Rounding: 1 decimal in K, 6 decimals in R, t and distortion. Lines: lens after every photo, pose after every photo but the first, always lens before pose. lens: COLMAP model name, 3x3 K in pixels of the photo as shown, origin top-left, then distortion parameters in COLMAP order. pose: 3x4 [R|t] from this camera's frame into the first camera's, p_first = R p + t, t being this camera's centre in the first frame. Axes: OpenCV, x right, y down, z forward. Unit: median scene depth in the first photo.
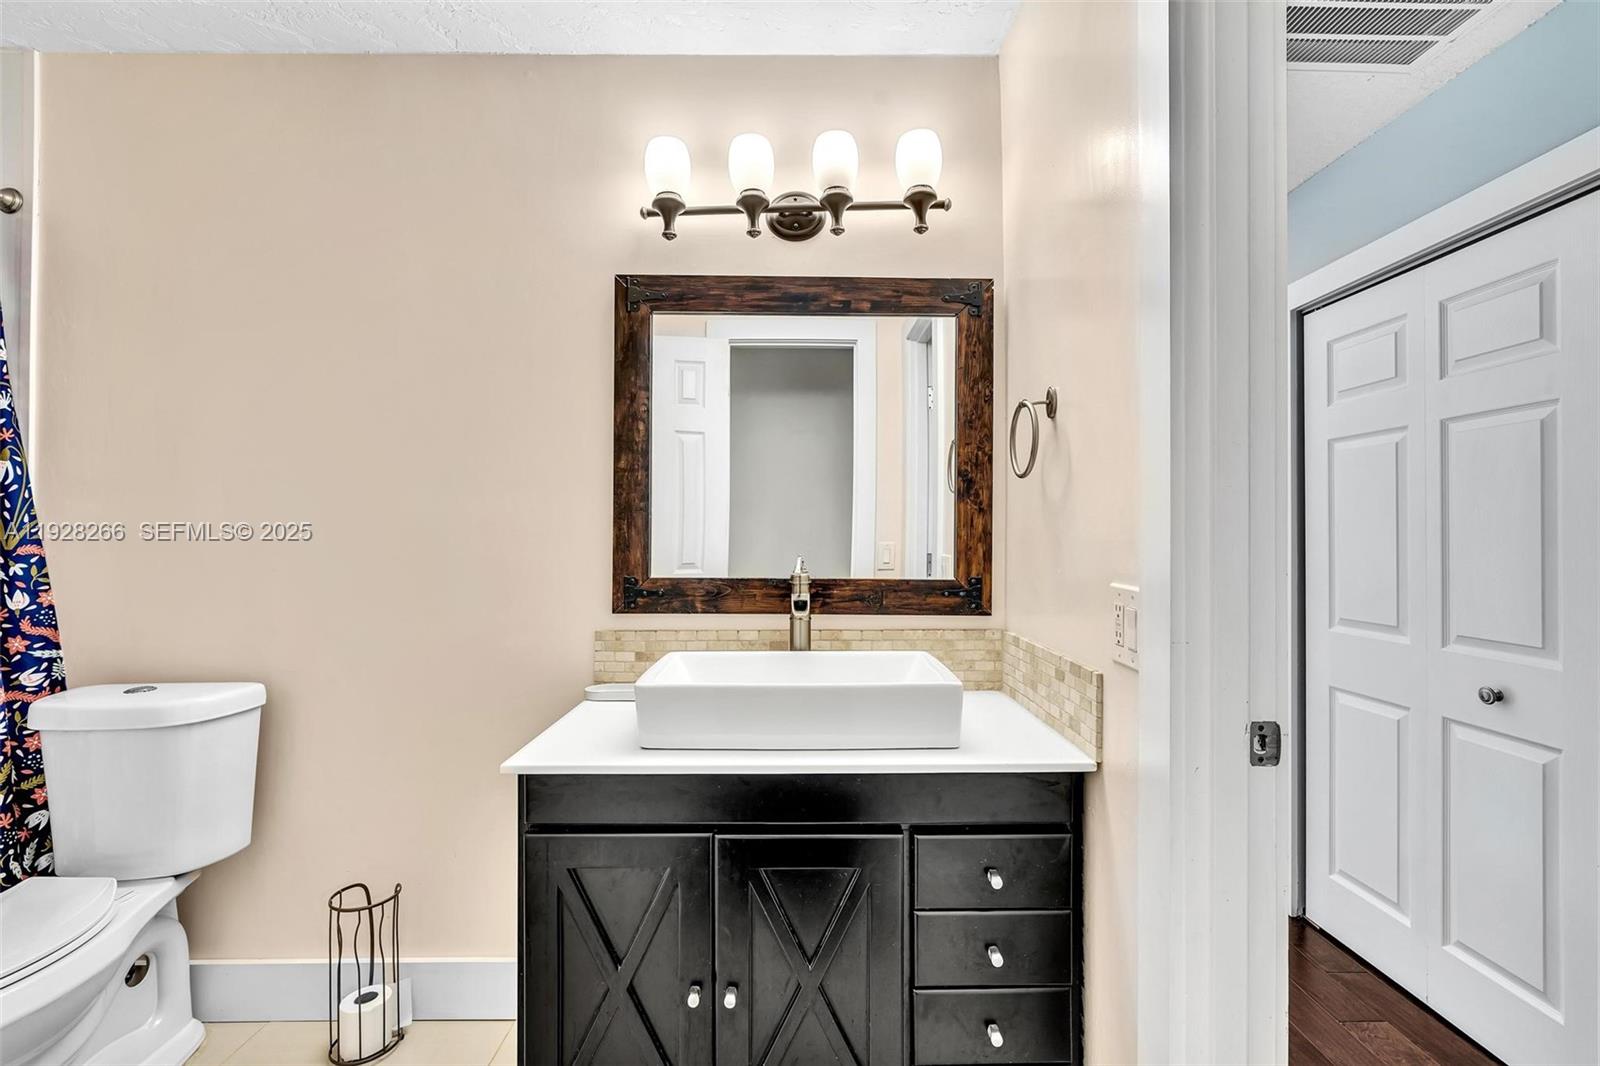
lens RADIAL K [[729.8, 0, 792.1], [0, 729.8, 537.9], [0, 0, 1]] dist [0.000368, -0.000228]
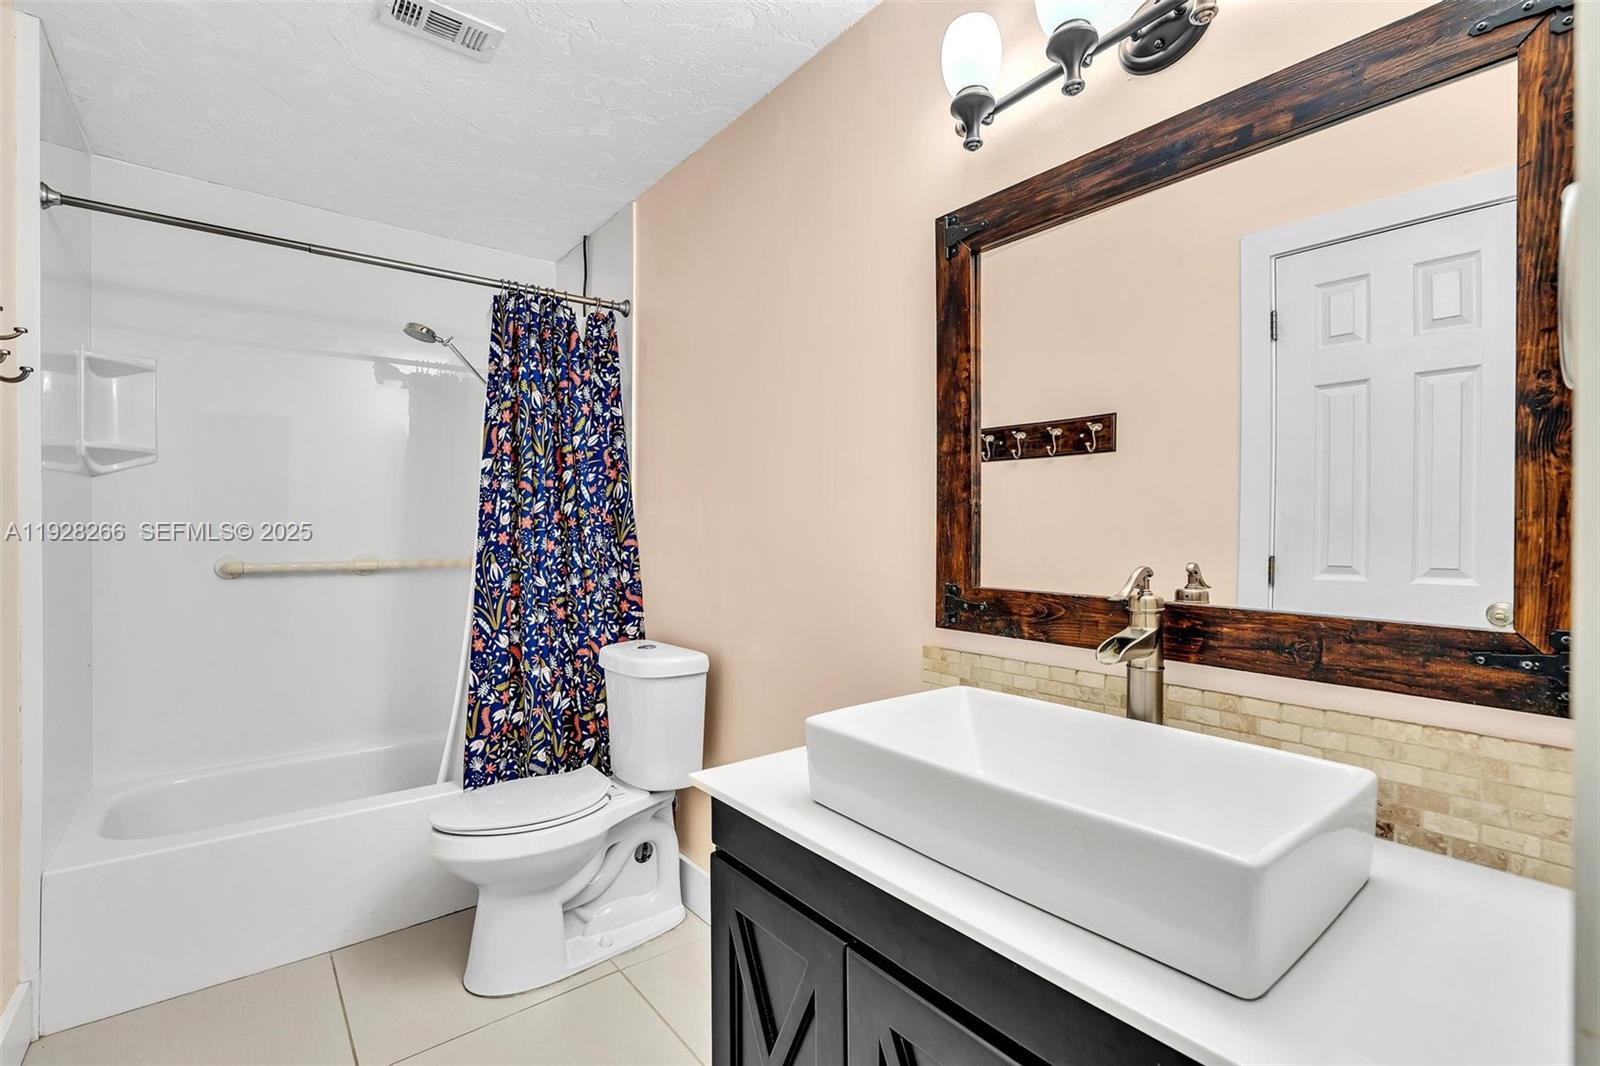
lens RADIAL K [[729.8, 0, 797.2], [0, 729.8, 530.8], [0, 0, 1]] dist [0.000368, -0.000228]
pose [[0.599375, -0.000359, -0.800469, 0.326313], [0.005045, 0.999982, 0.003329, -0.010024], [0.800453, -0.006034, 0.599365, 0.372830]]
